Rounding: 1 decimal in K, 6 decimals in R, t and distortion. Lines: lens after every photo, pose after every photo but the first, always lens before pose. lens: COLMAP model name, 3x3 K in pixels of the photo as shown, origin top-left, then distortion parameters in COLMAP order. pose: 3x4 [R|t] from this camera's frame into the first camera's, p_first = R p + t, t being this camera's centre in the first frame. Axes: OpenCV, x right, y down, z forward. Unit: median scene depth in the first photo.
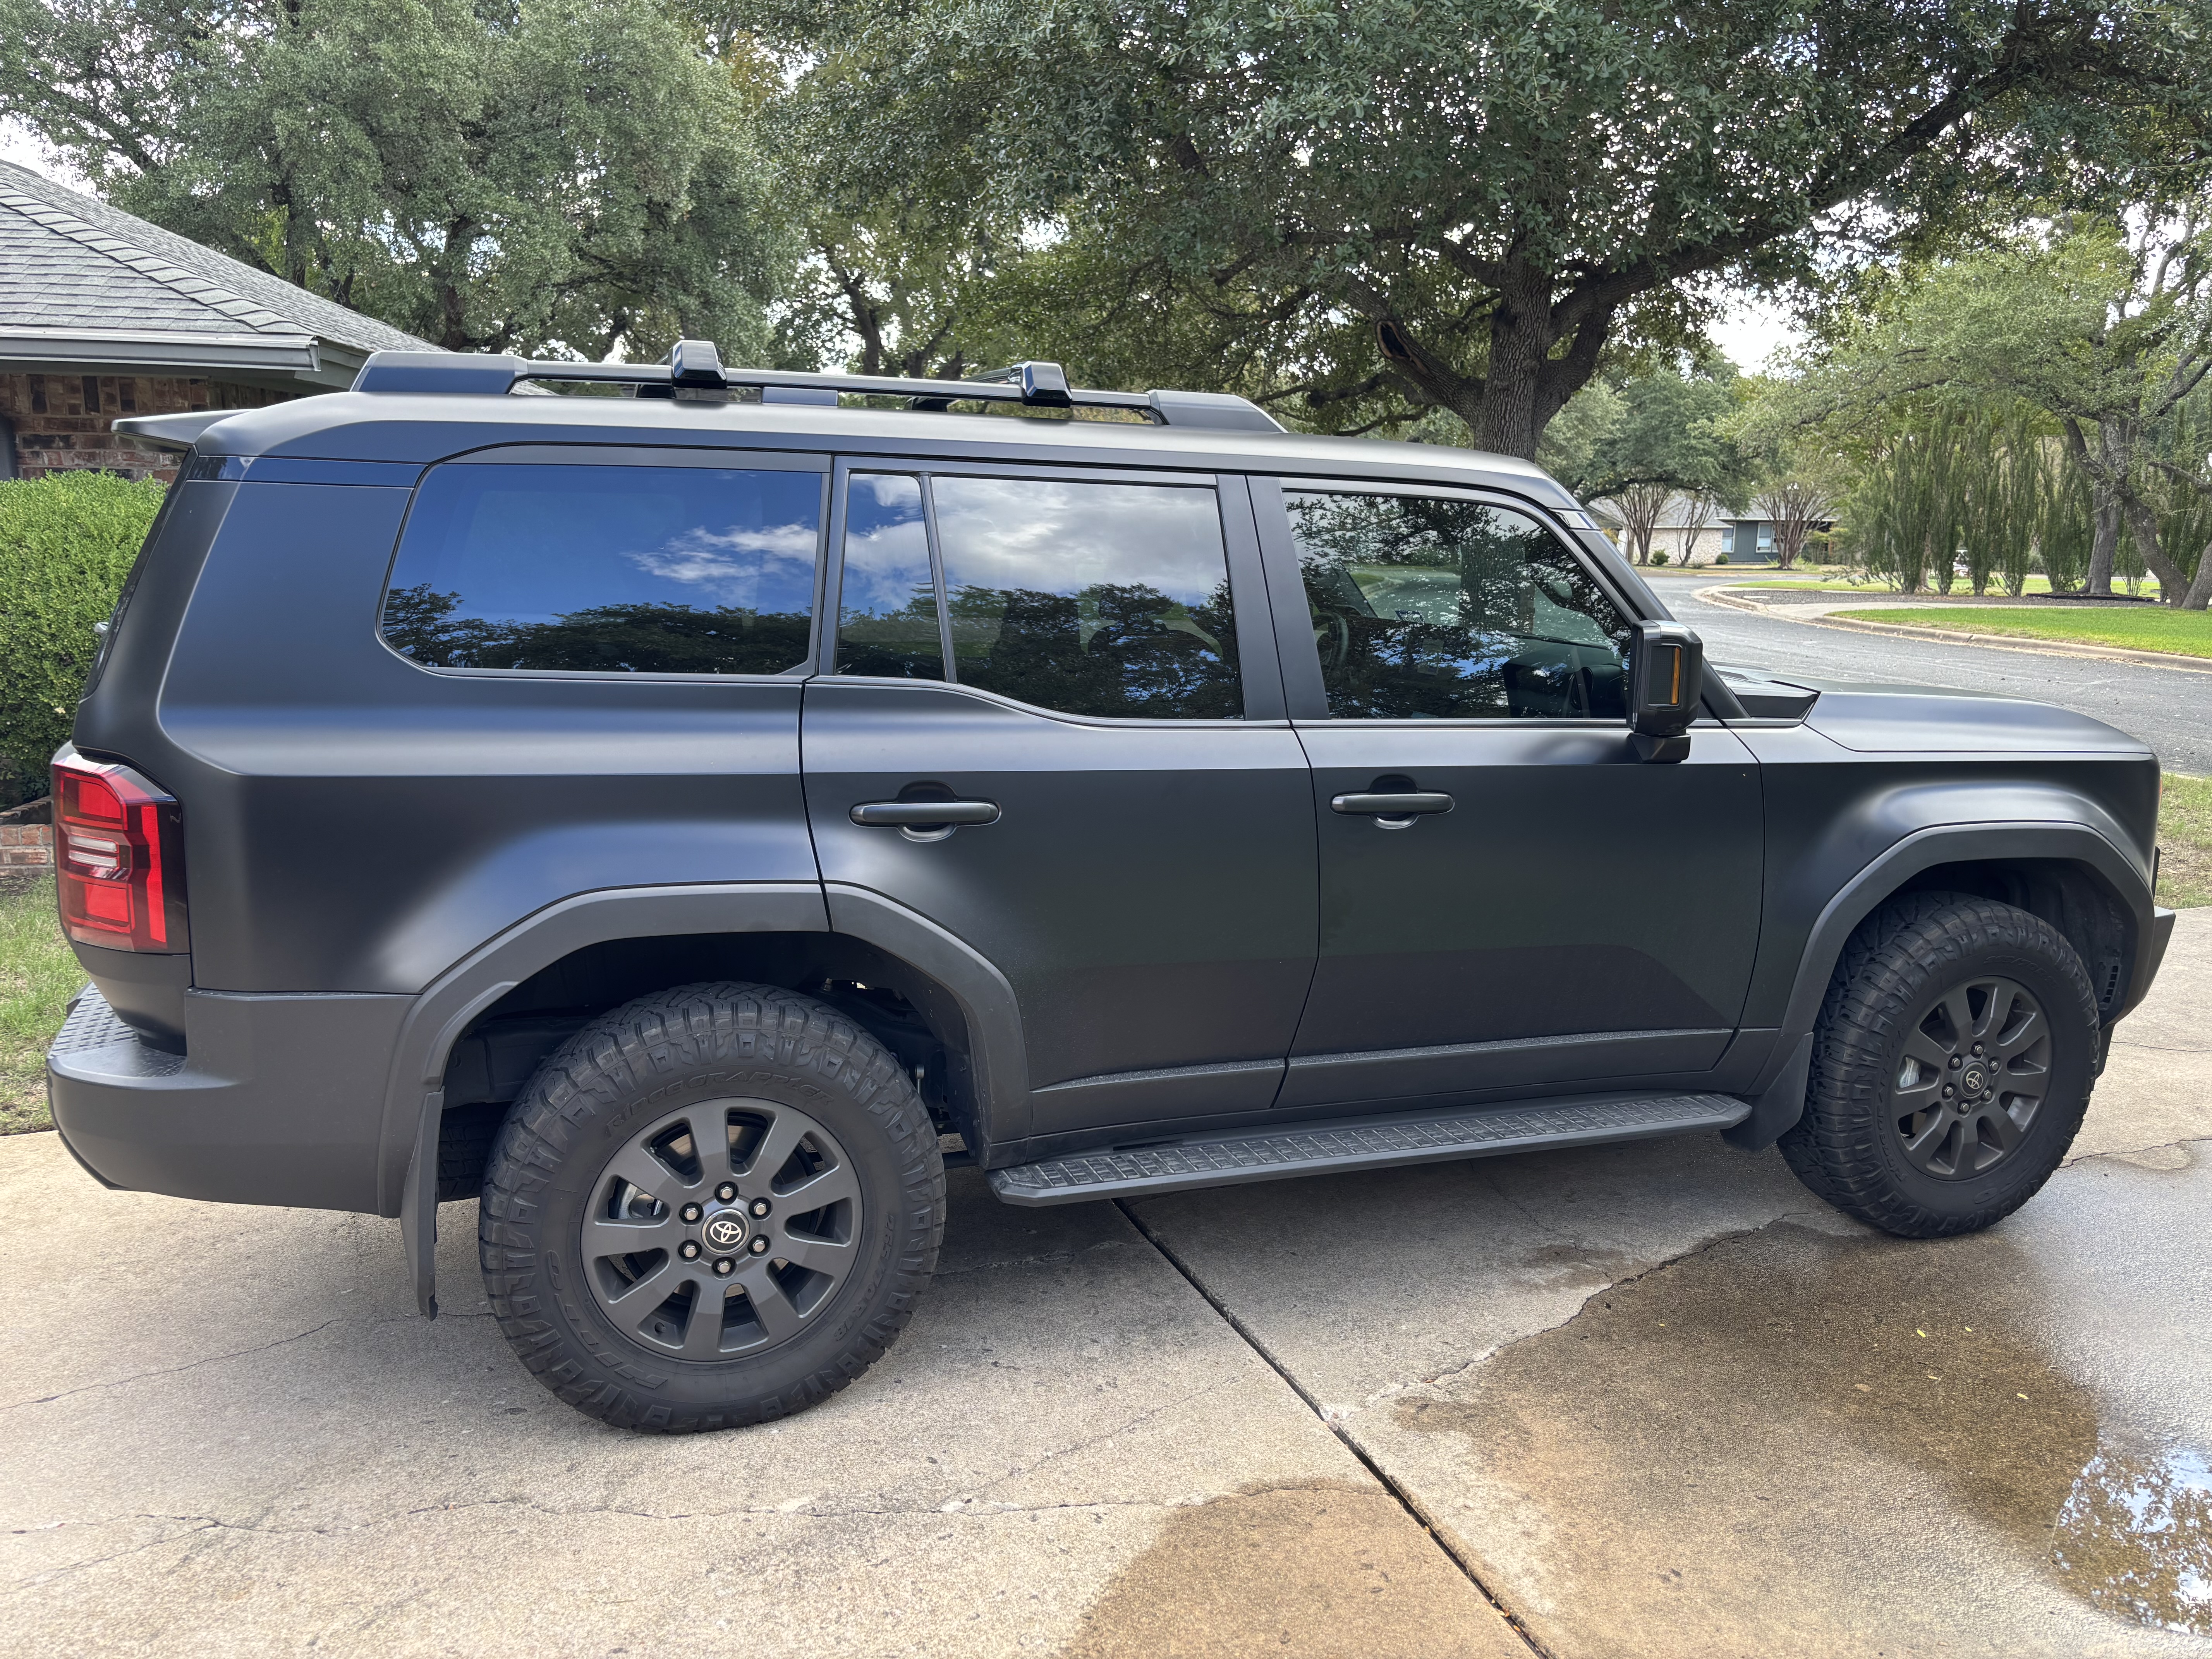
lens RADIAL K [[1680.1, 0, 1122.3], [0, 1680.1, 828.0], [0, 0, 1]] dist [0.050235, -0.057208]
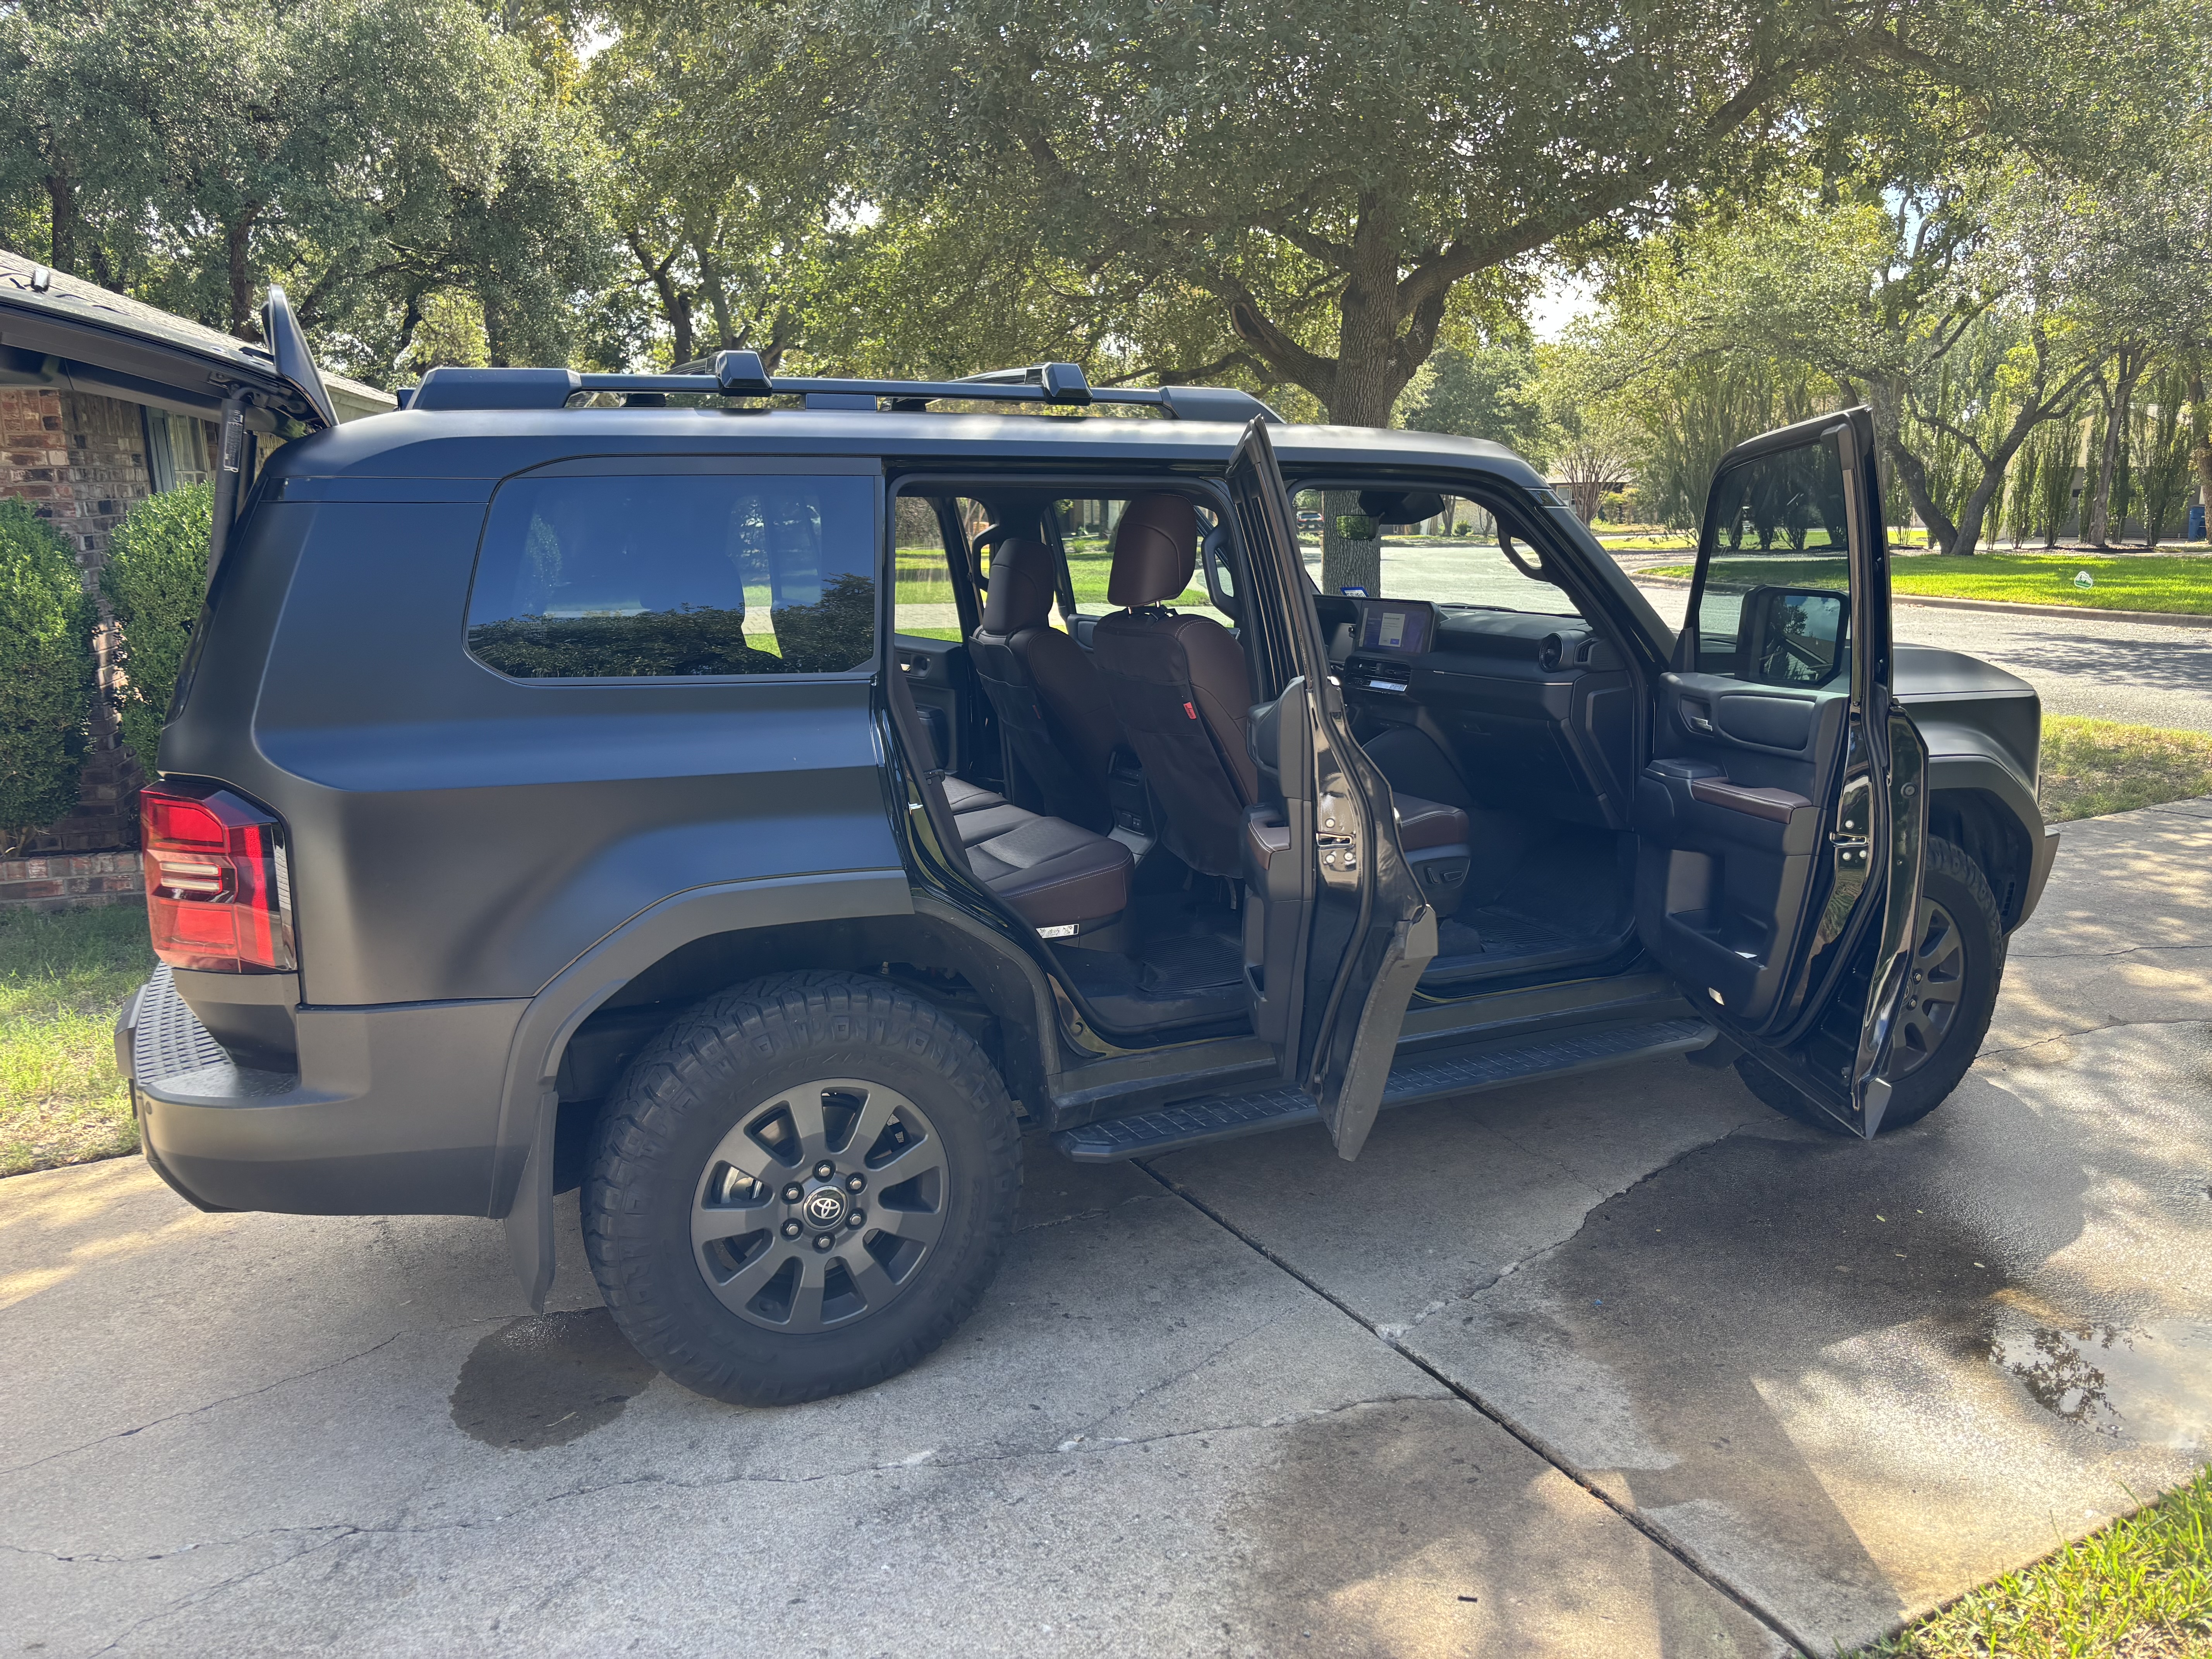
lens RADIAL K [[1689.2, 0, 1117.8], [0, 1689.2, 832.8], [0, 0, 1]] dist [0.047226, -0.056539]
pose [[0.992091, -0.054545, 0.113046, -0.158244], [0.052924, 0.998449, 0.017288, -0.001009], [-0.113814, -0.011169, 0.993439, -0.057980]]
